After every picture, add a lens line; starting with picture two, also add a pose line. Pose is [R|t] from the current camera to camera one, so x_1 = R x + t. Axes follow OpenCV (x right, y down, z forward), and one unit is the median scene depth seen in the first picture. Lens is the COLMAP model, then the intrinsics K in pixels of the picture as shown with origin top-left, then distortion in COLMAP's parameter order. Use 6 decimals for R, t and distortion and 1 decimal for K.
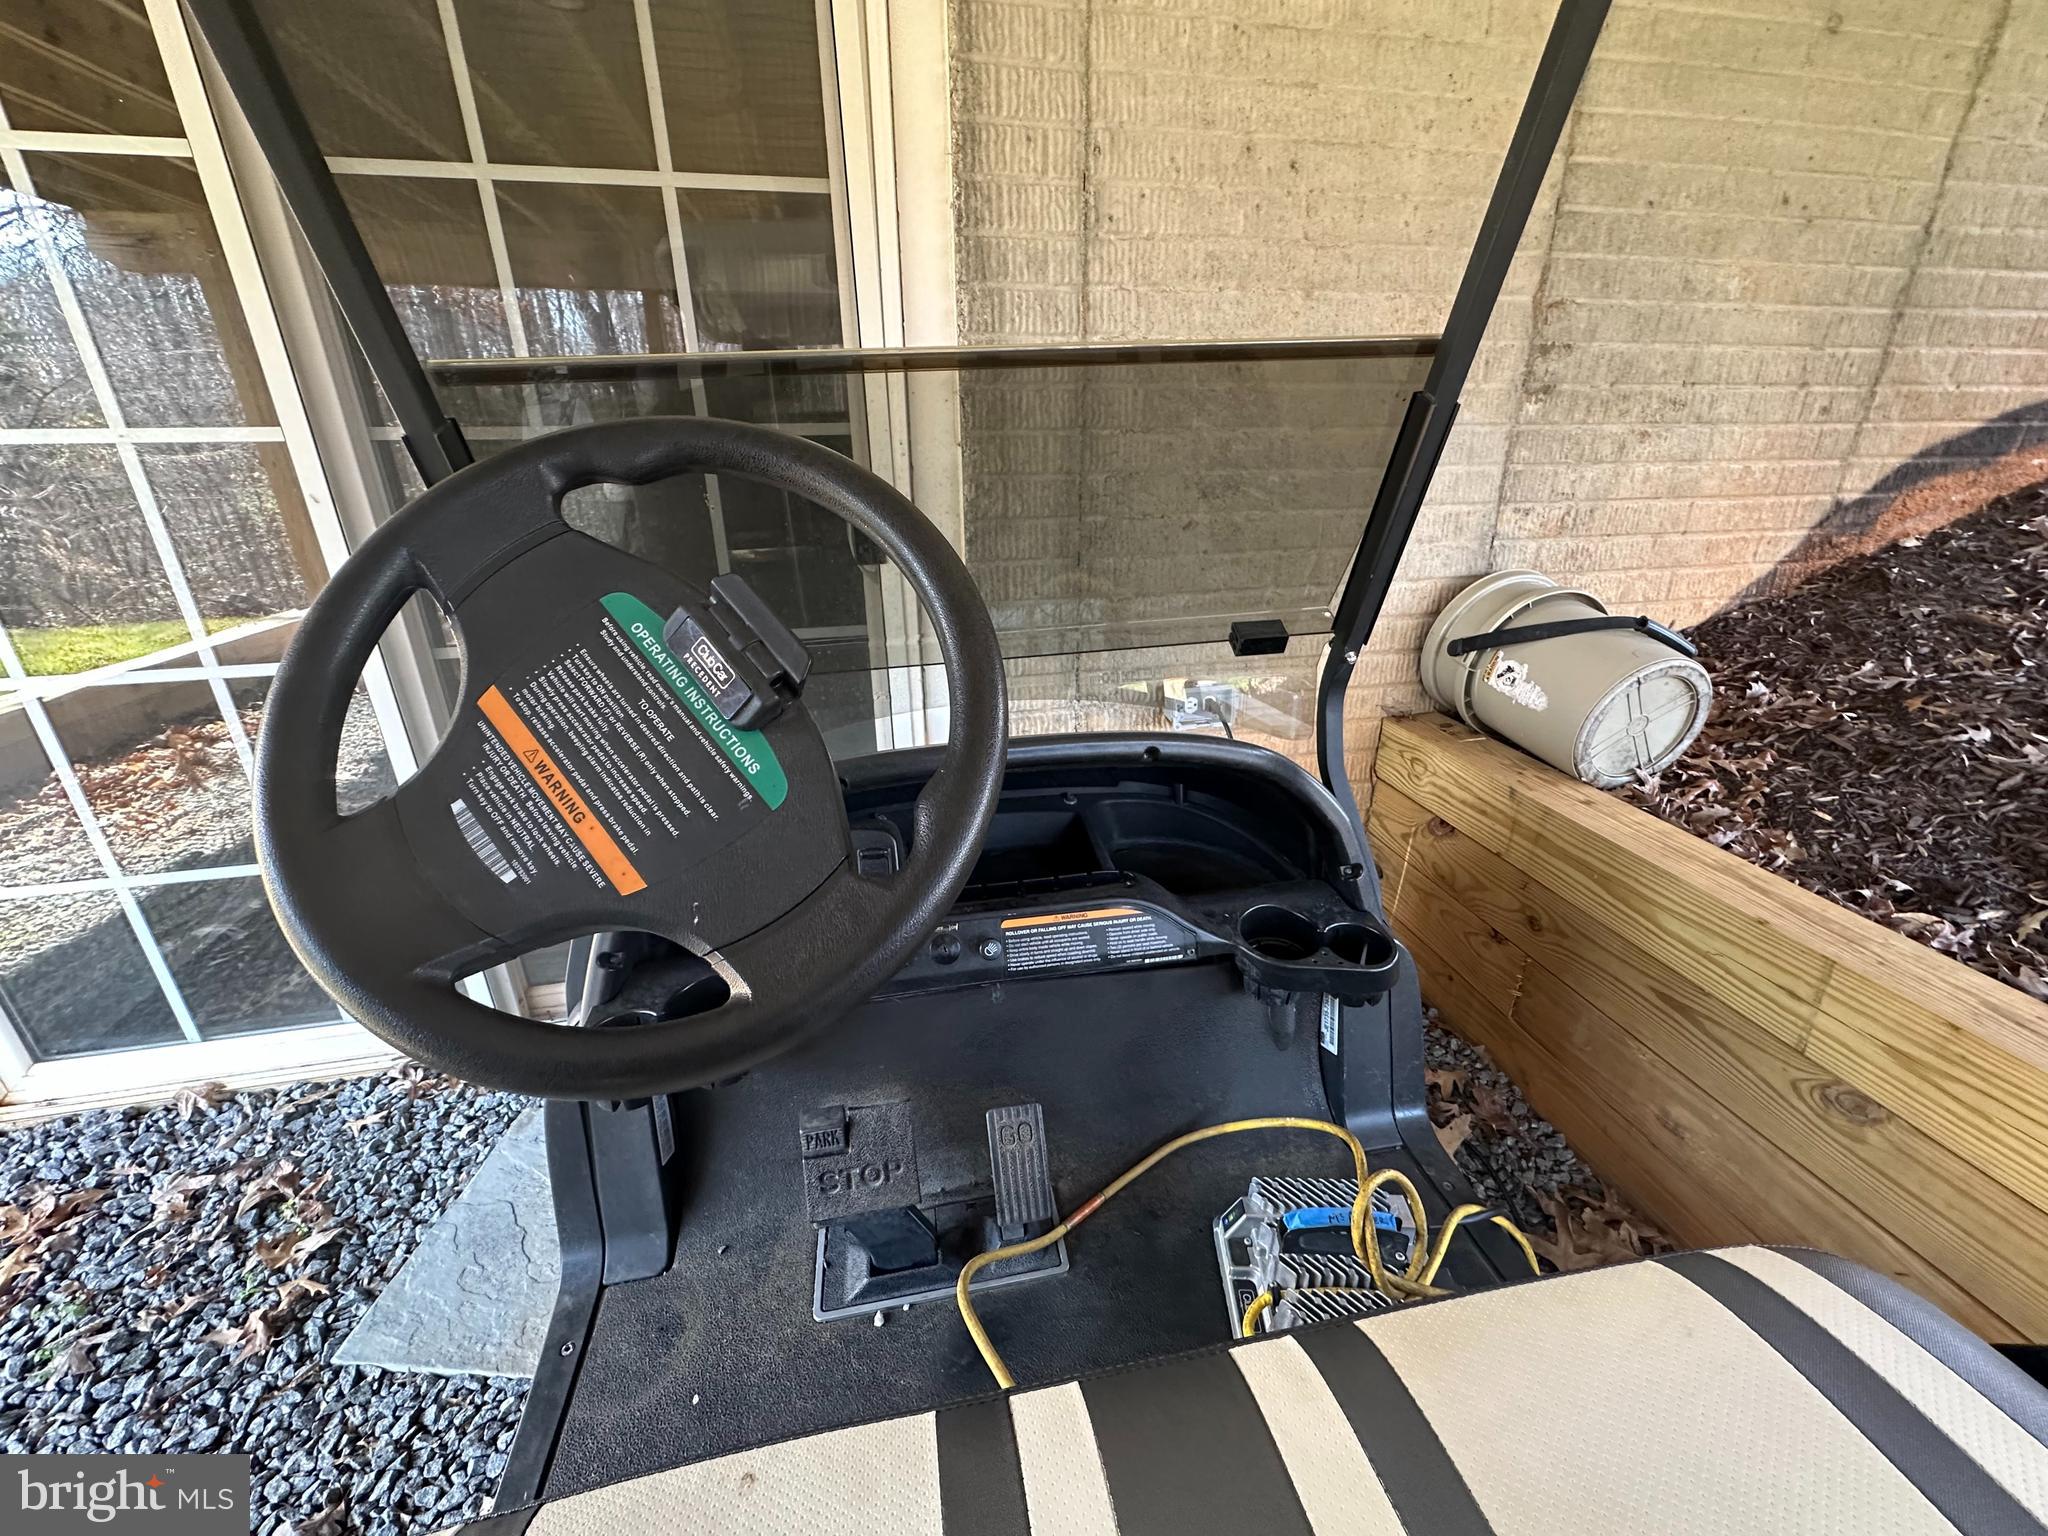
lens RADIAL K [[809.2, 0, 1026.3], [0, 809.2, 765.4], [0, 0, 1]] dist [-0.001944, -0.000097]
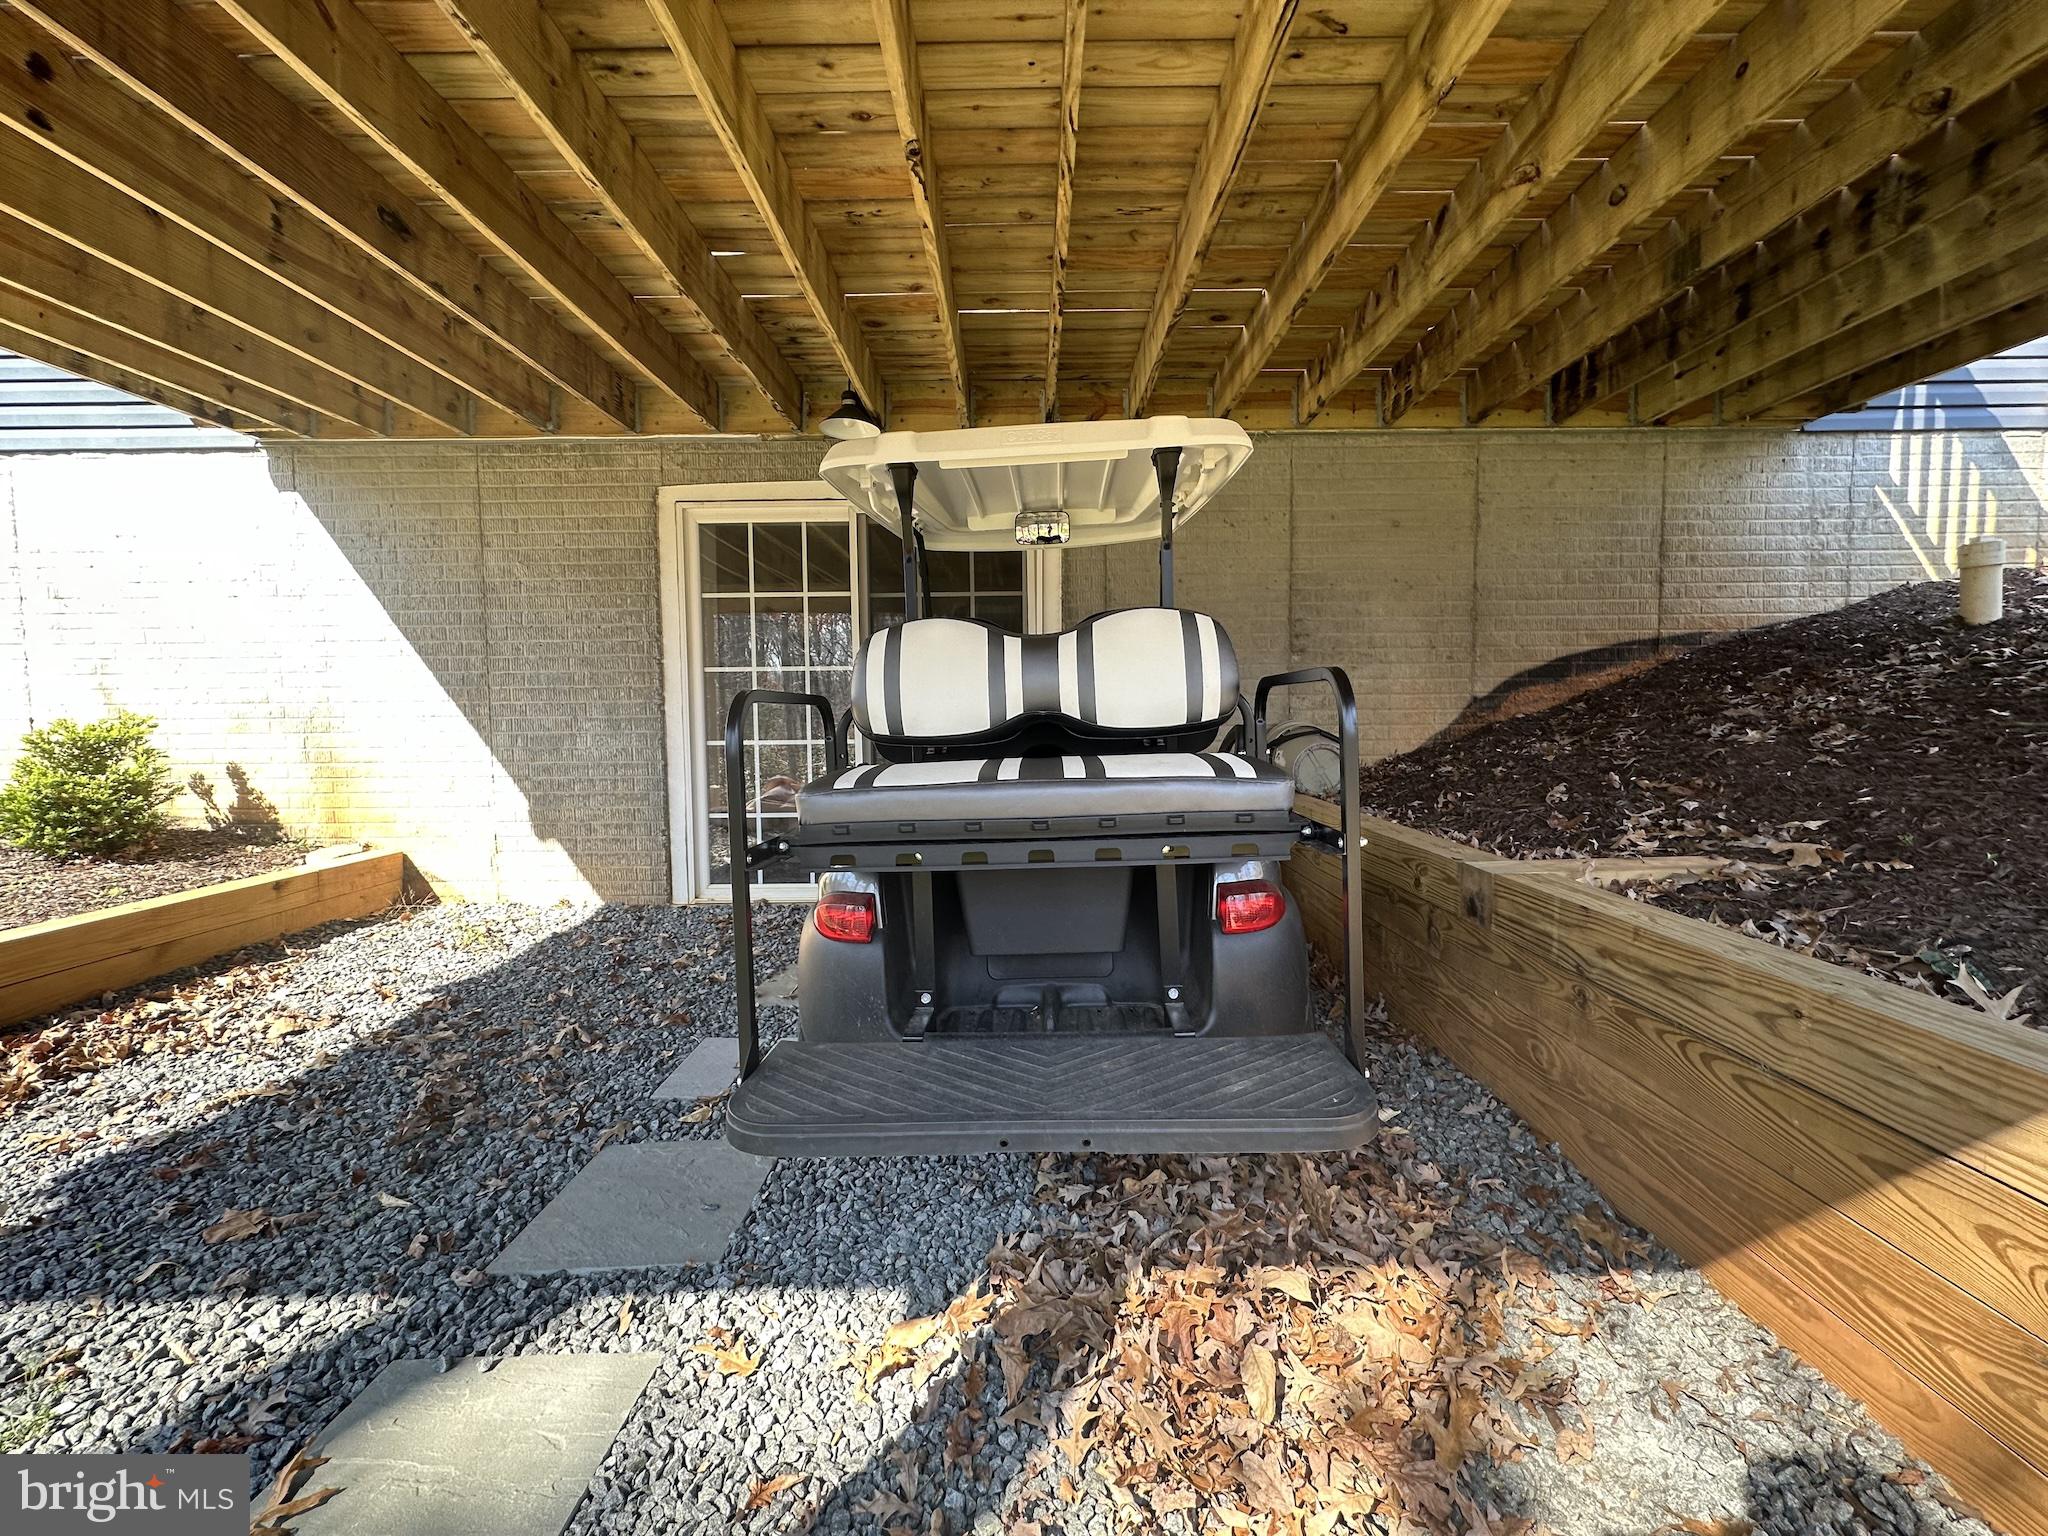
lens RADIAL K [[809.2, 0, 1020.8], [0, 809.2, 764.9], [0, 0, 1]] dist [-0.001944, -0.000097]
pose [[0.977259, 0.015021, -0.211515, 0.373057], [-0.081024, 0.948249, -0.307015, 0.767759], [0.195957, 0.317171, 0.927903, -1.493268]]
